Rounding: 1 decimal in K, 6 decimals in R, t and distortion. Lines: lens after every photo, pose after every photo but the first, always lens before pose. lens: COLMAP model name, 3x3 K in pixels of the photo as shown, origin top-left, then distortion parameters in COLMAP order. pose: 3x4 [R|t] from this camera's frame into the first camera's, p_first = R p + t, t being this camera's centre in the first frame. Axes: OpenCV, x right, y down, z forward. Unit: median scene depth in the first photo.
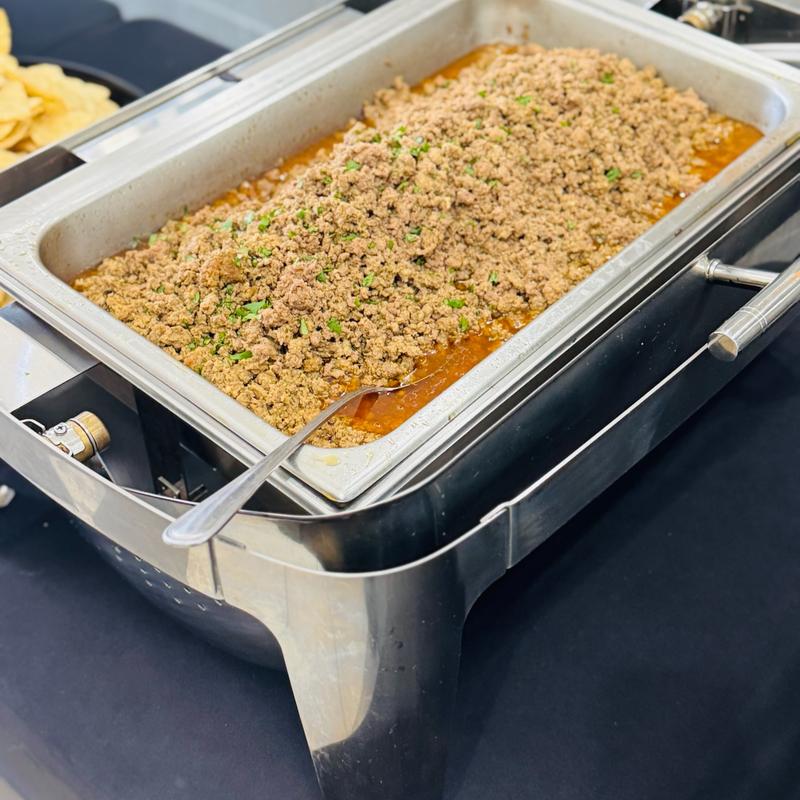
lens RADIAL K [[1232.8, 0, 400.0], [0, 1232.8, 400.0], [0, 0, 1]] dist [0.154406, -0.251562]
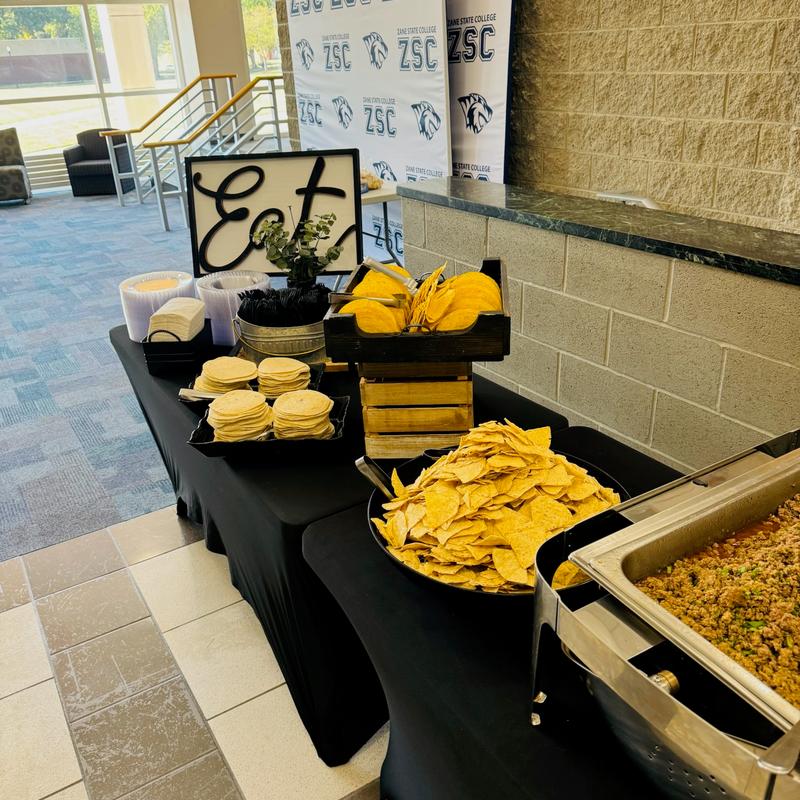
lens RADIAL K [[745.3, 0, 400.0], [0, 745.3, 400.0], [0, 0, 1]] dist [0.146538, -0.252621]
pose [[0.960695, 0.108786, -0.255405, -0.356223], [-0.178659, 0.946457, -0.268886, 0.003508], [0.212478, 0.303948, 0.928692, -0.195277]]
